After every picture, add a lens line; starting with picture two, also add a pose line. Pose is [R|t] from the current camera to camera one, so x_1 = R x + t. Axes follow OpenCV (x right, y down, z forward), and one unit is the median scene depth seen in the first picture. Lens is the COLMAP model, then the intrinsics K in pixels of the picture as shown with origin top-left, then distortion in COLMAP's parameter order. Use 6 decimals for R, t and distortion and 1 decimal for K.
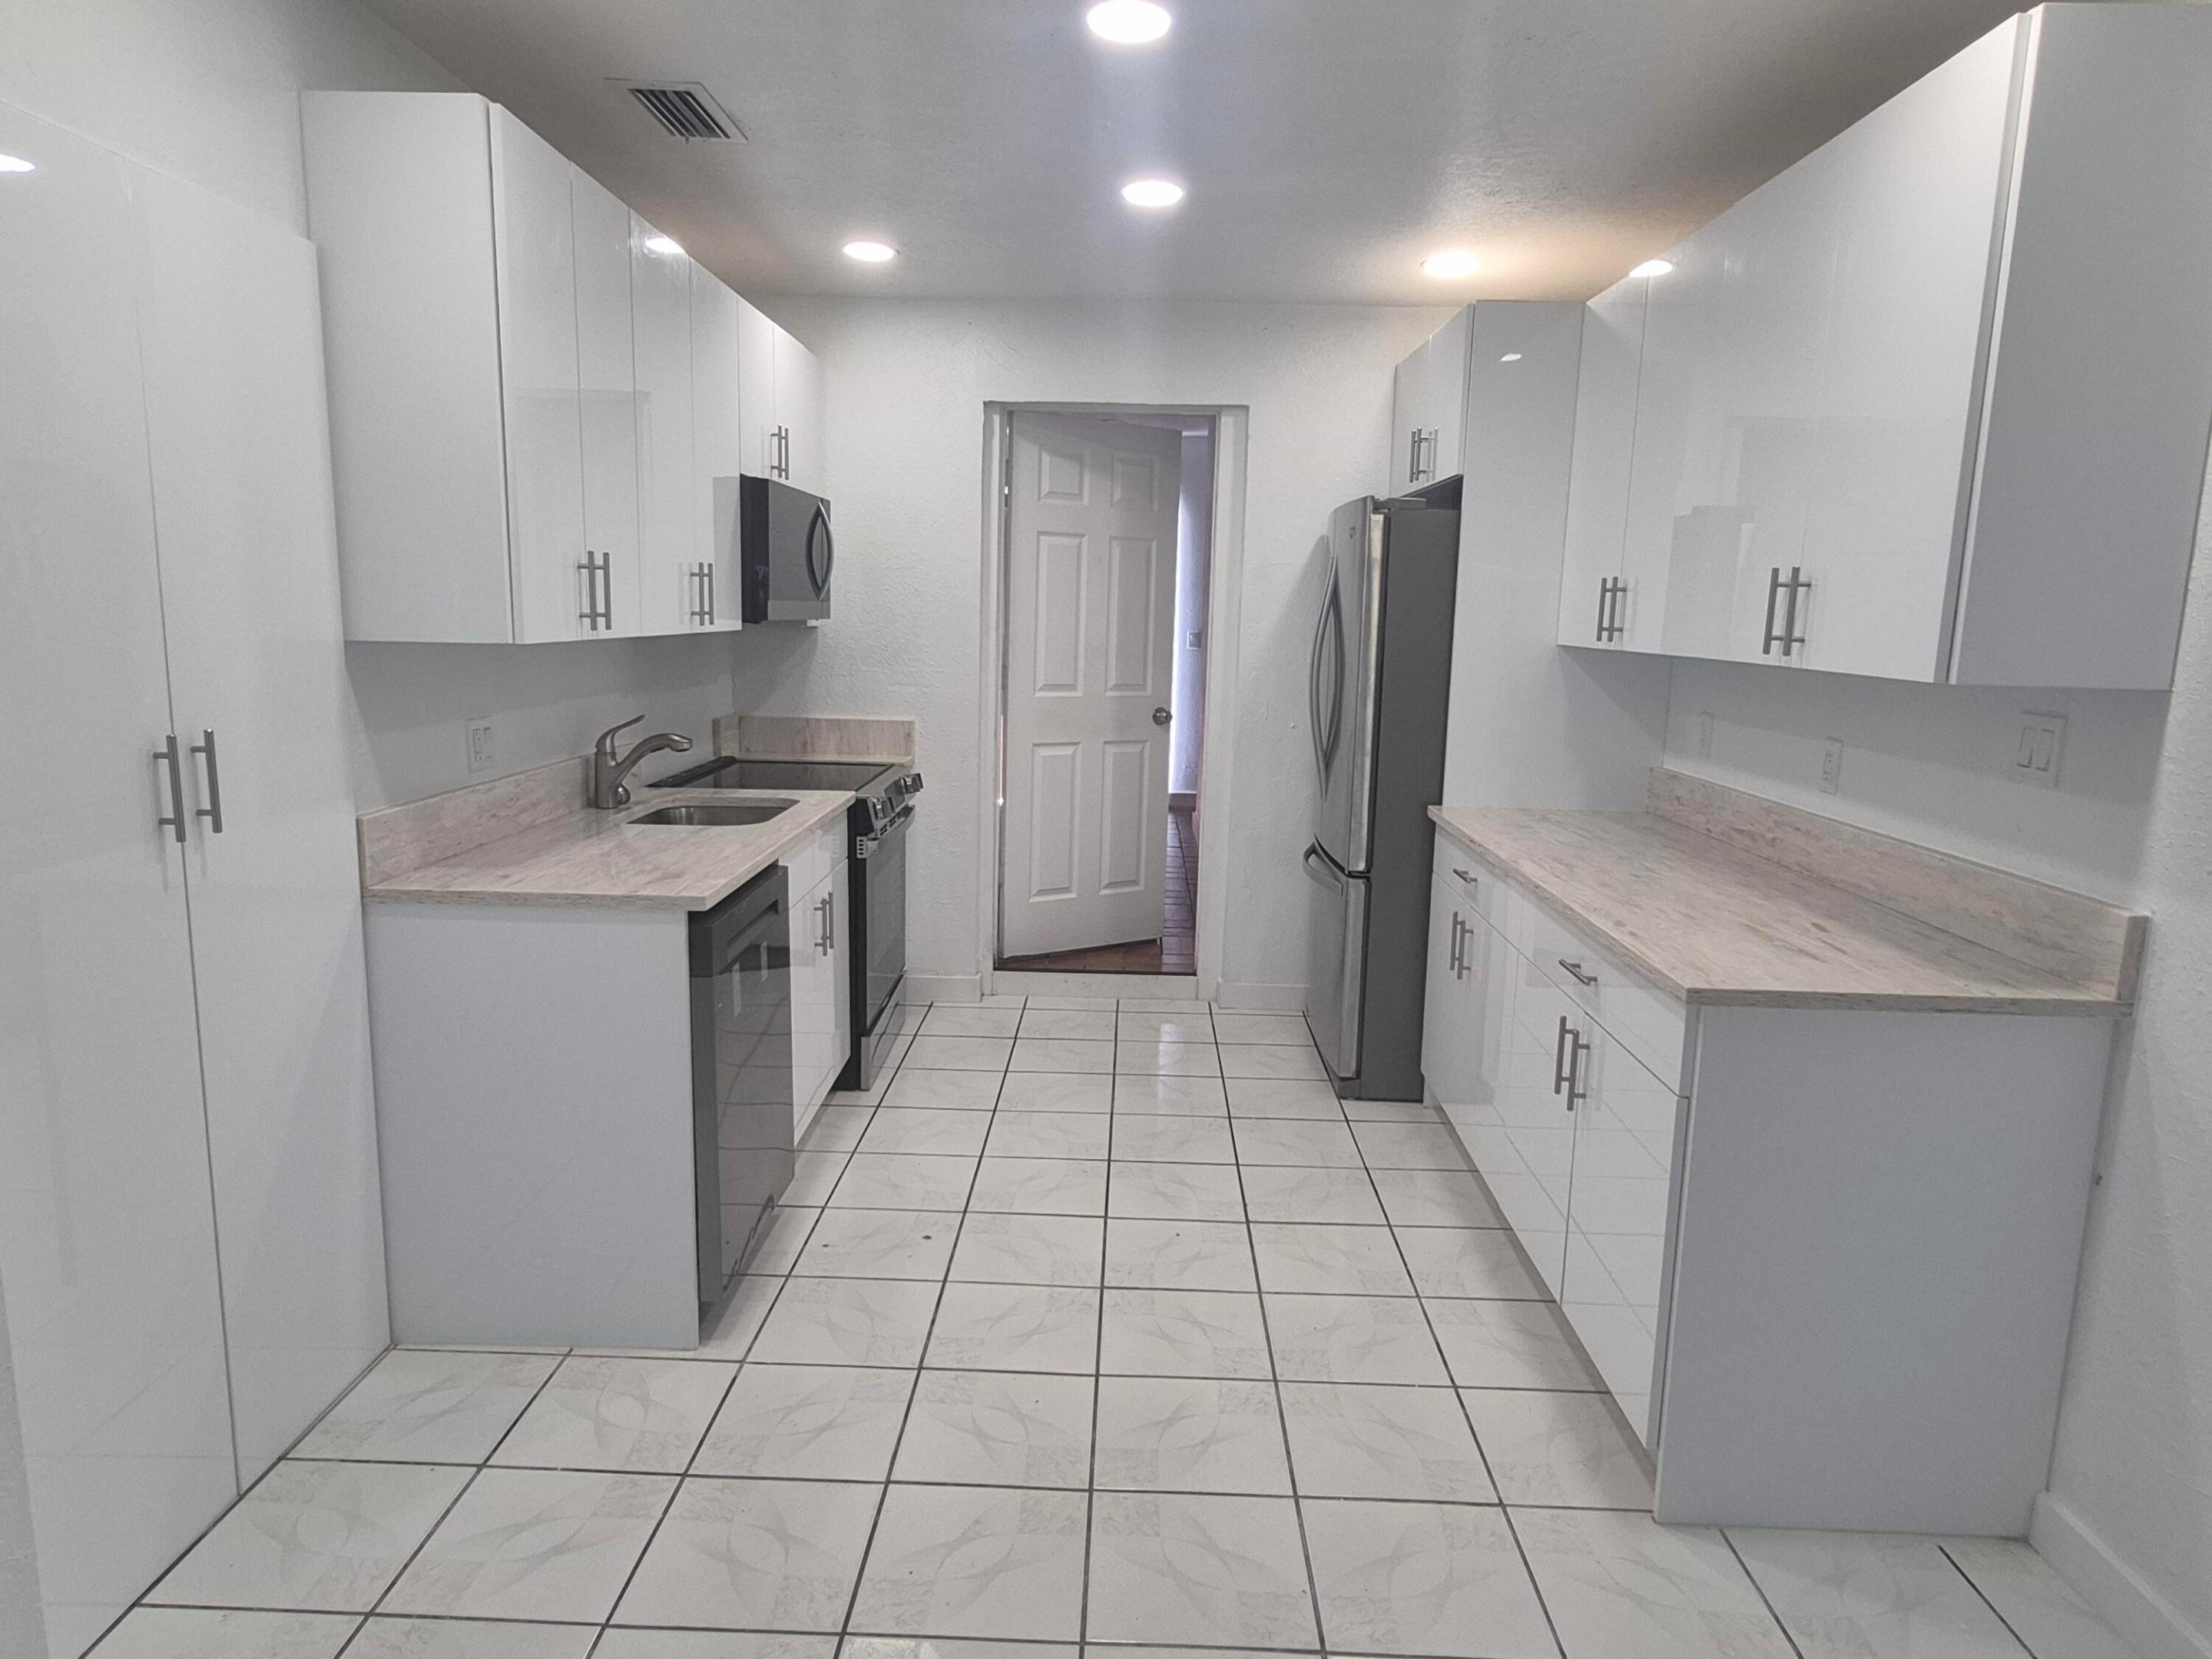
lens RADIAL K [[1356.7, 0, 1106.0], [0, 1356.7, 829.5], [0, 0, 1]] dist [0.010113, -0.009498]
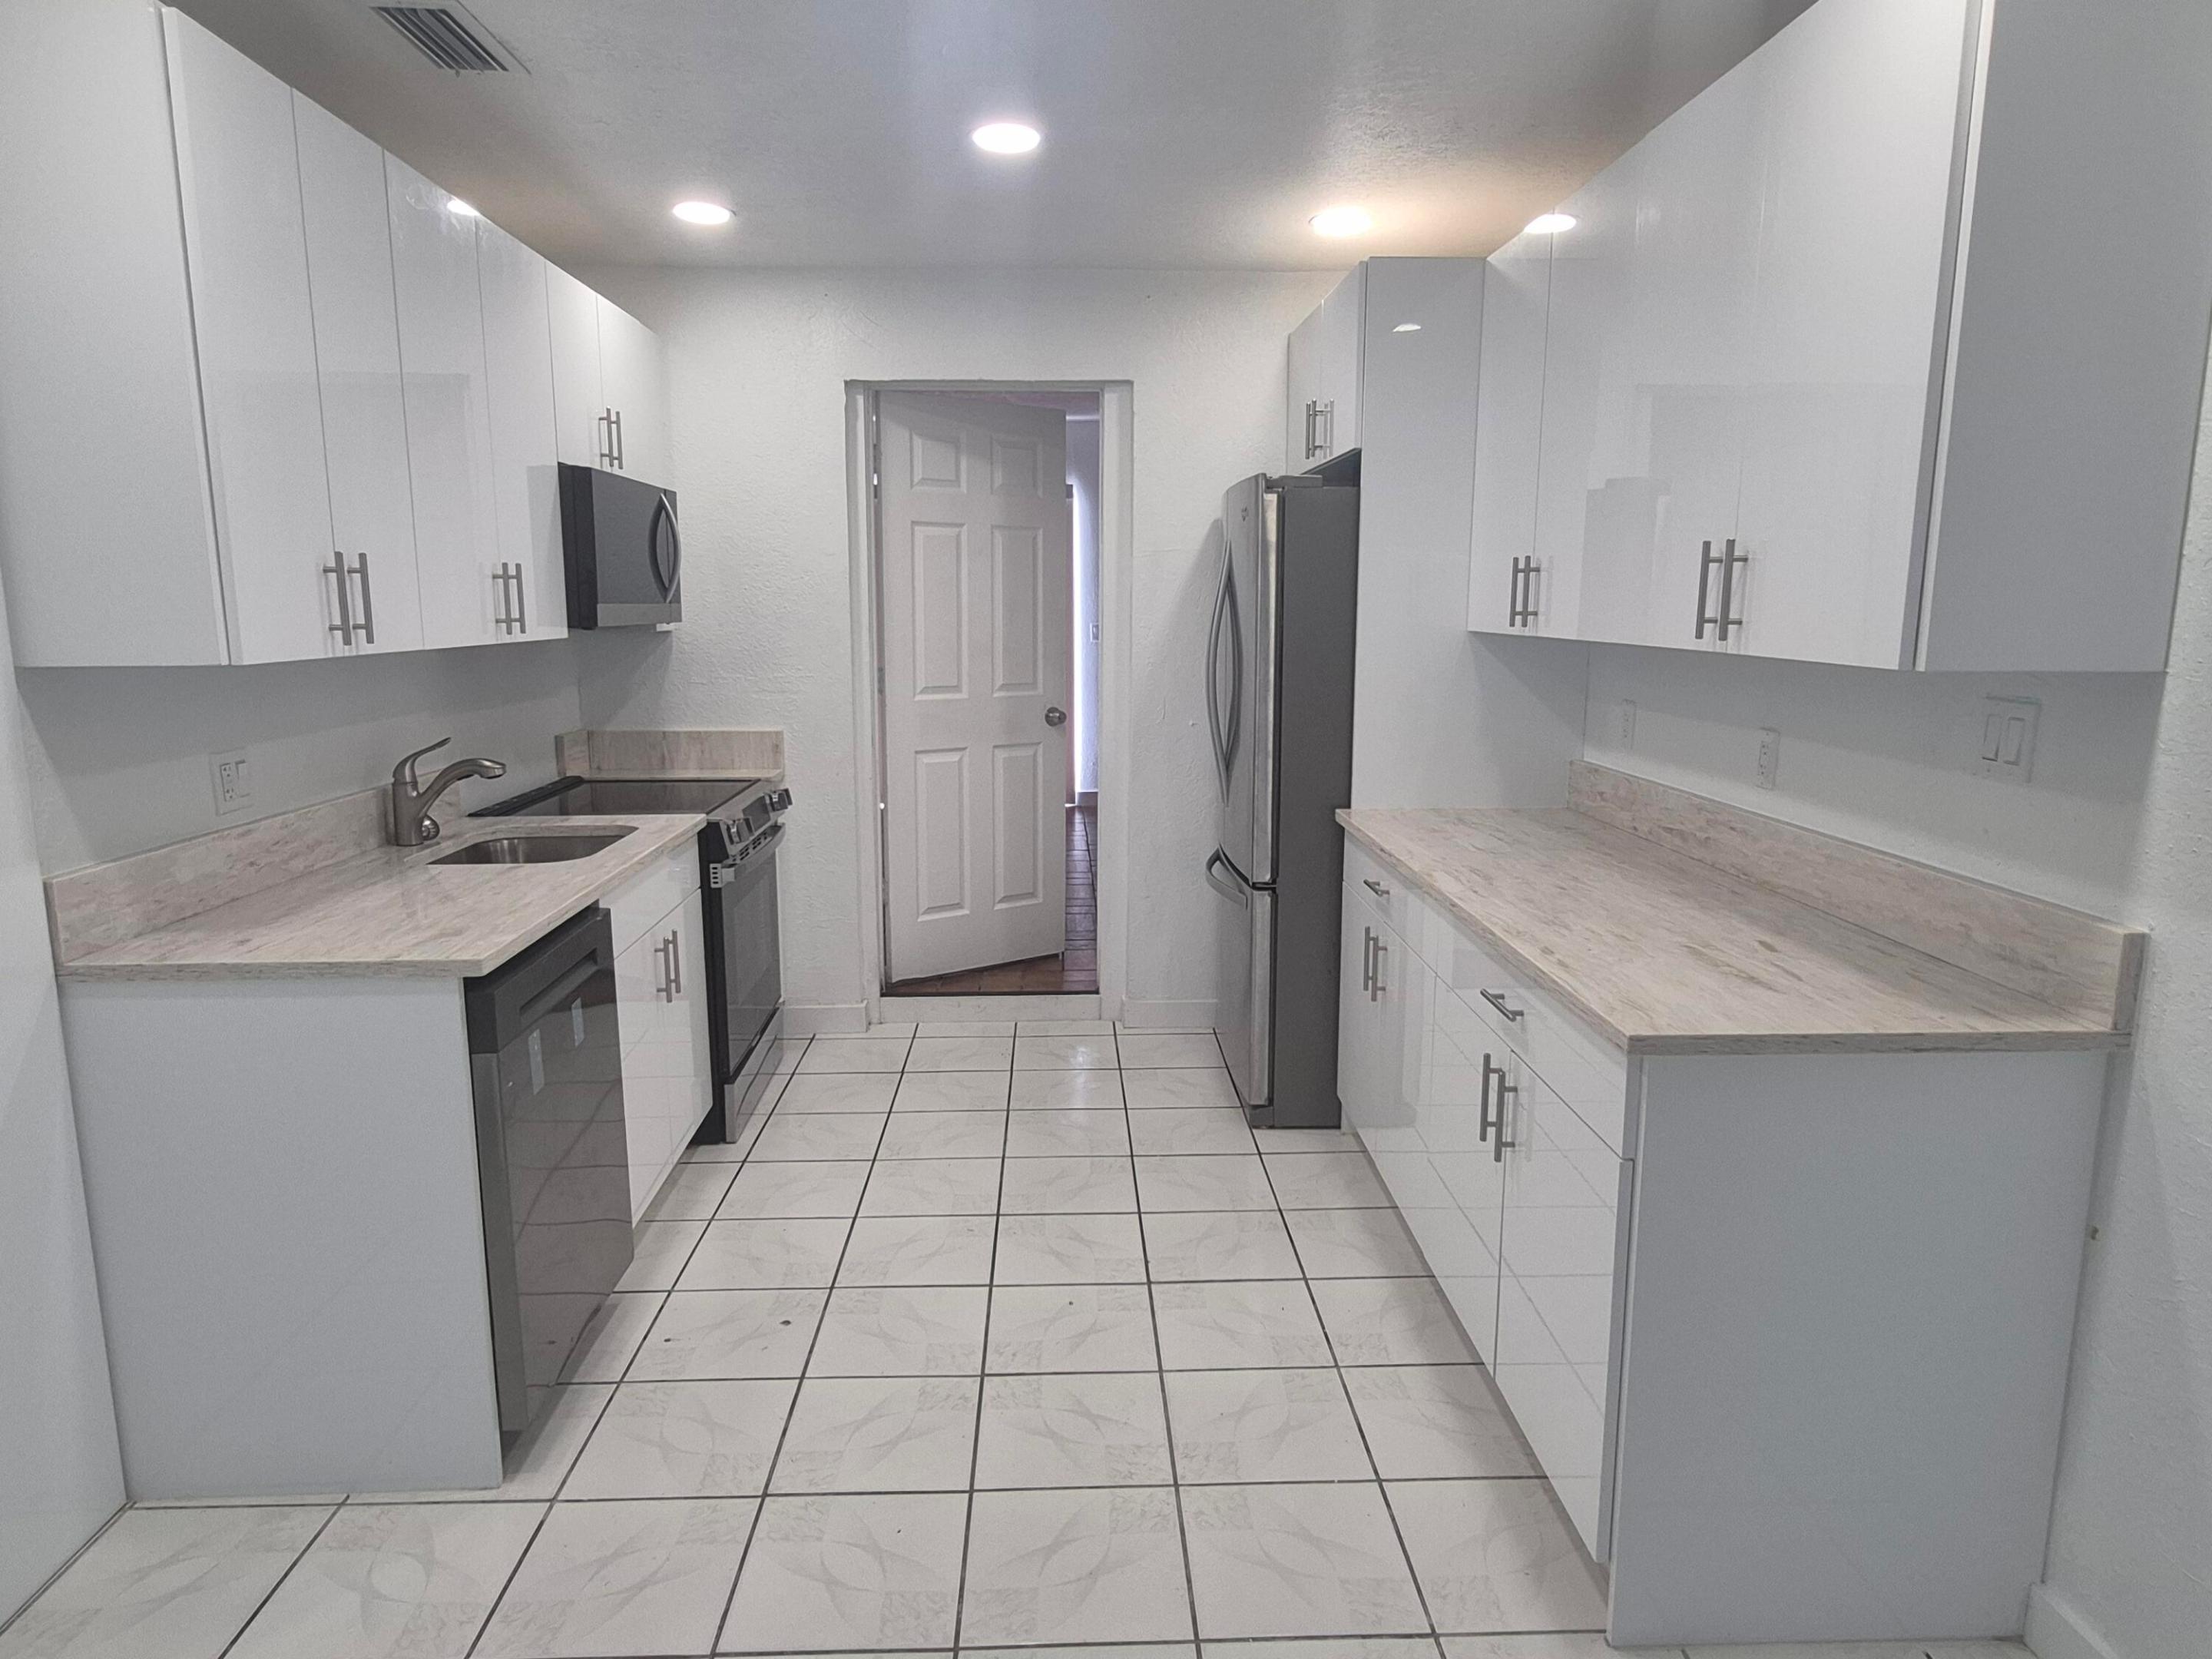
lens RADIAL K [[1356.7, 0, 1106.0], [0, 1356.7, 829.5], [0, 0, 1]] dist [0.010113, -0.009498]
pose [[0.997905, -0.033572, 0.055308, 0.031432], [0.033222, 0.999422, 0.007224, -0.016141], [-0.055519, -0.005372, 0.998443, 0.091440]]
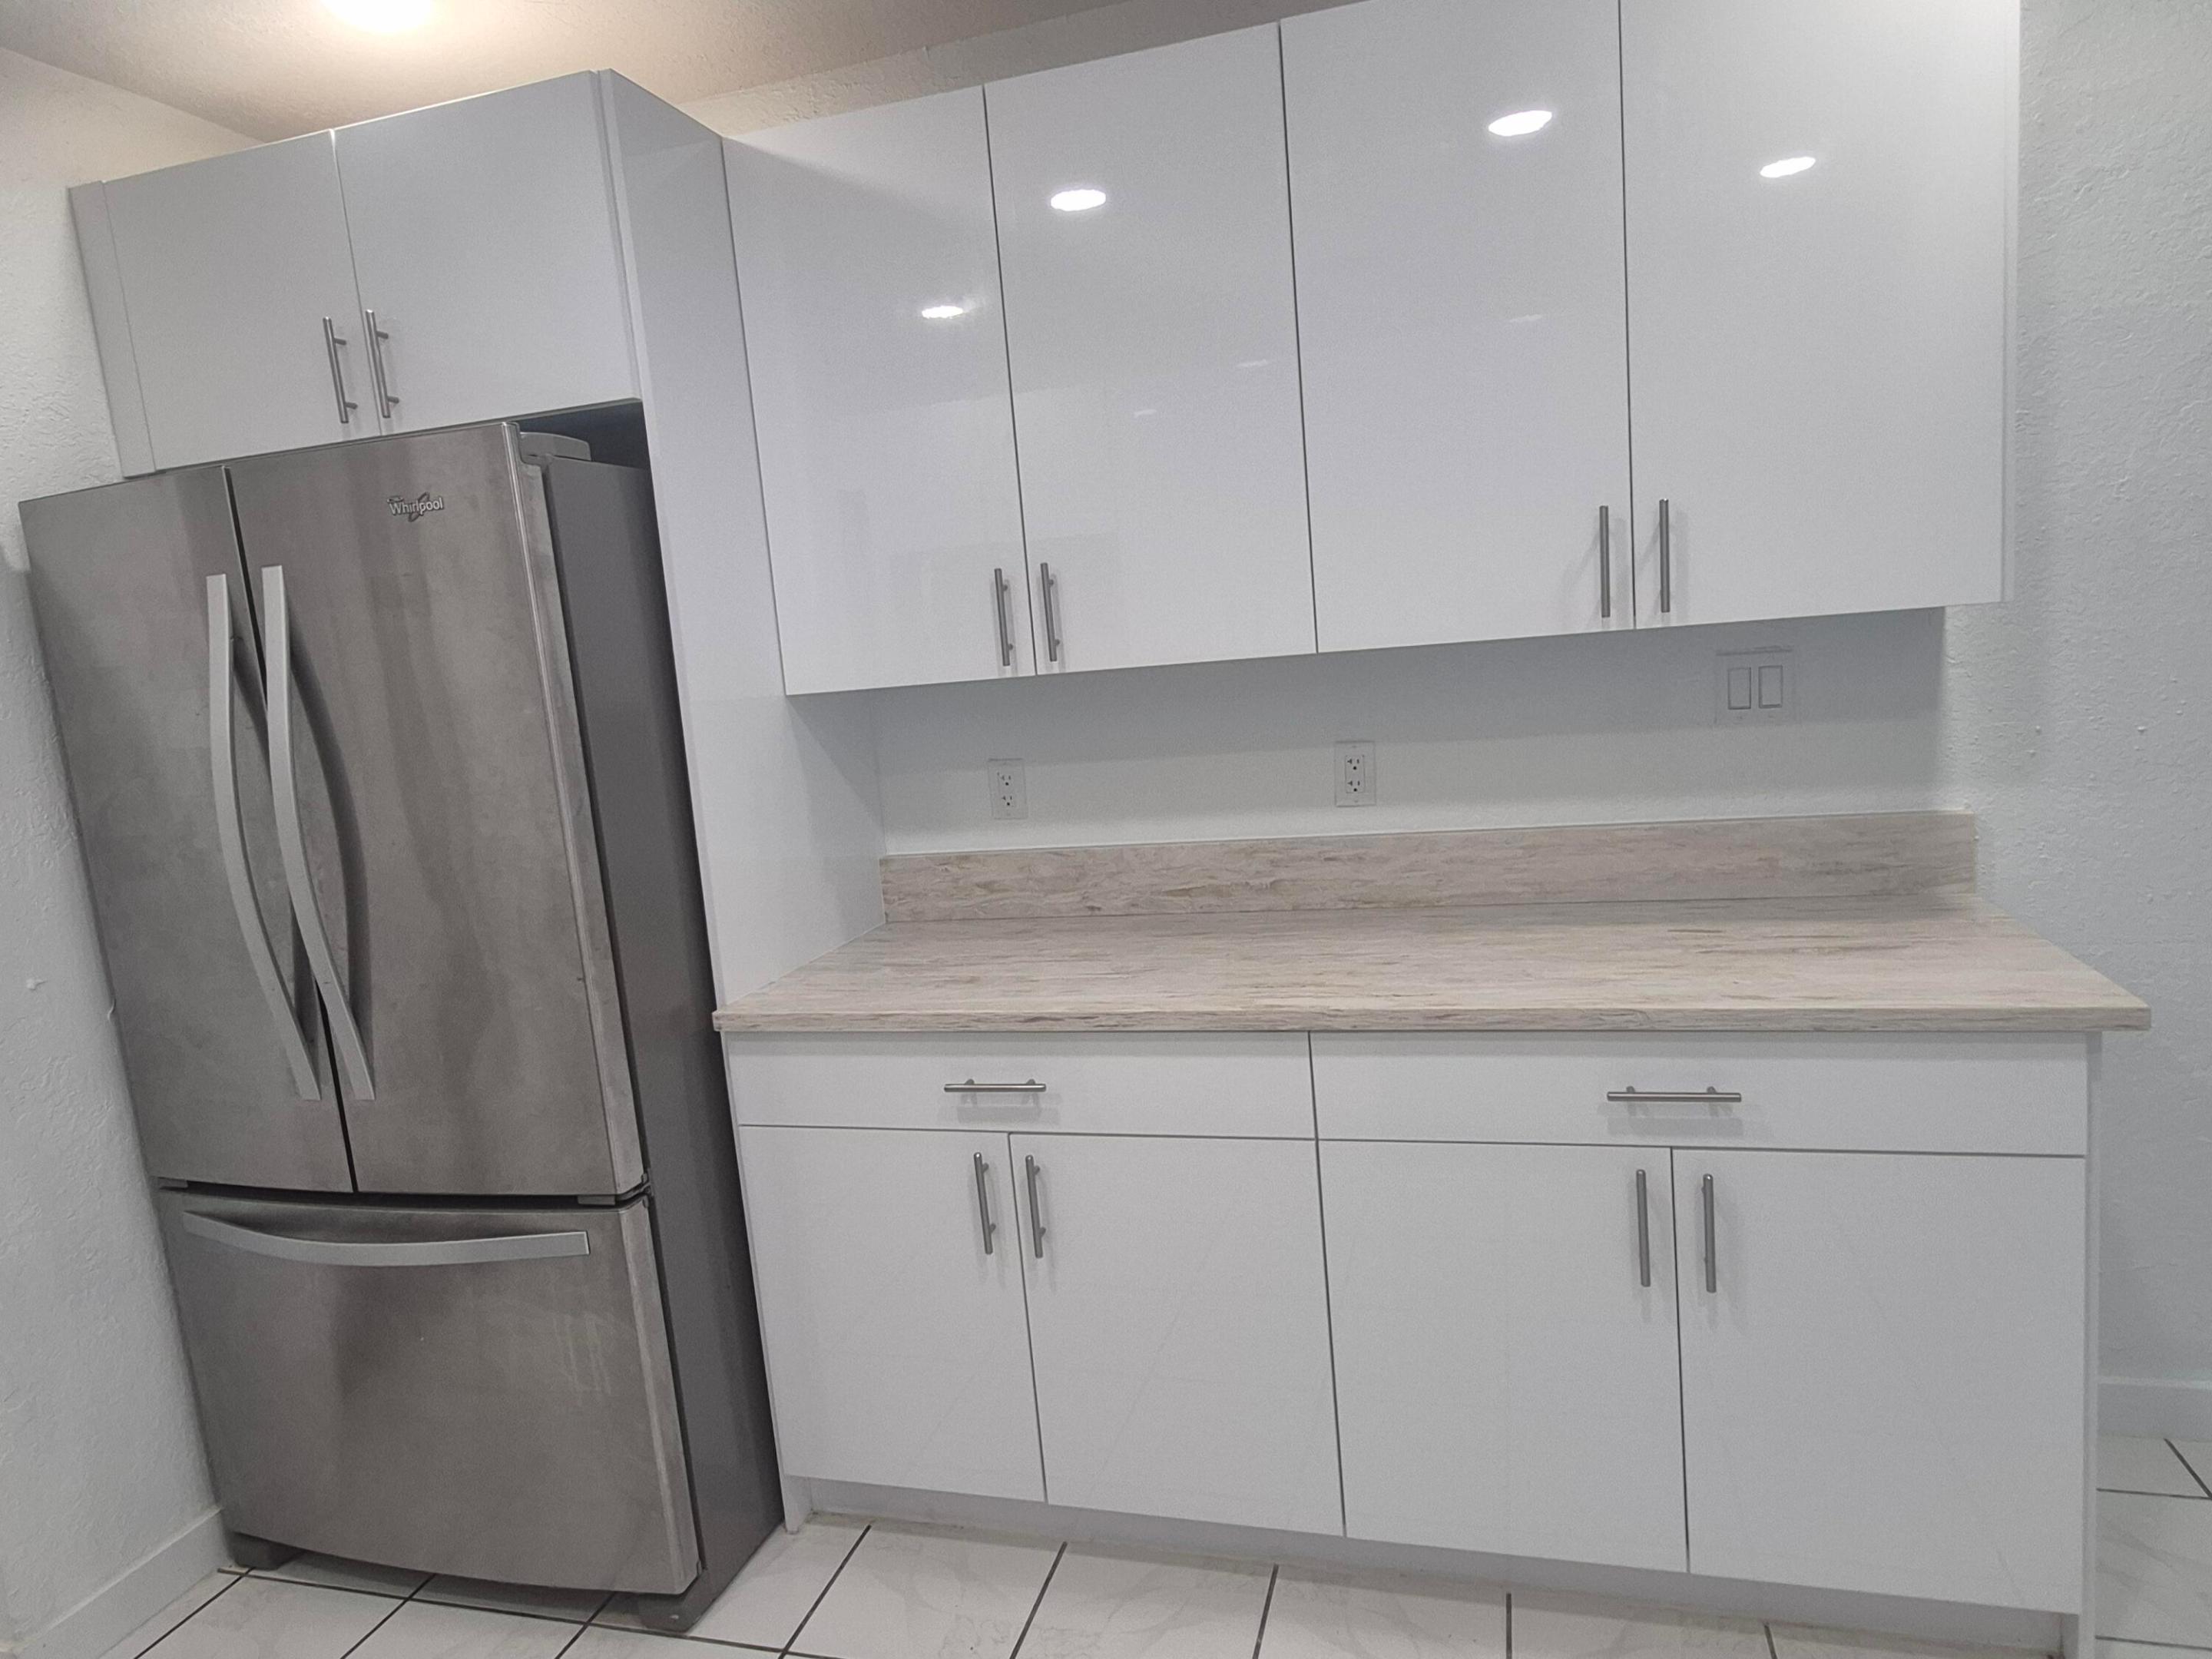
lens RADIAL K [[1356.7, 0, 1106.0], [0, 1356.7, 829.5], [0, 0, 1]] dist [0.010113, -0.009498]
pose [[0.247992, -0.182561, 0.951405, -0.230047], [0.248560, 0.961198, 0.119651, -0.117323], [-0.936332, 0.206809, 0.283746, 0.712775]]
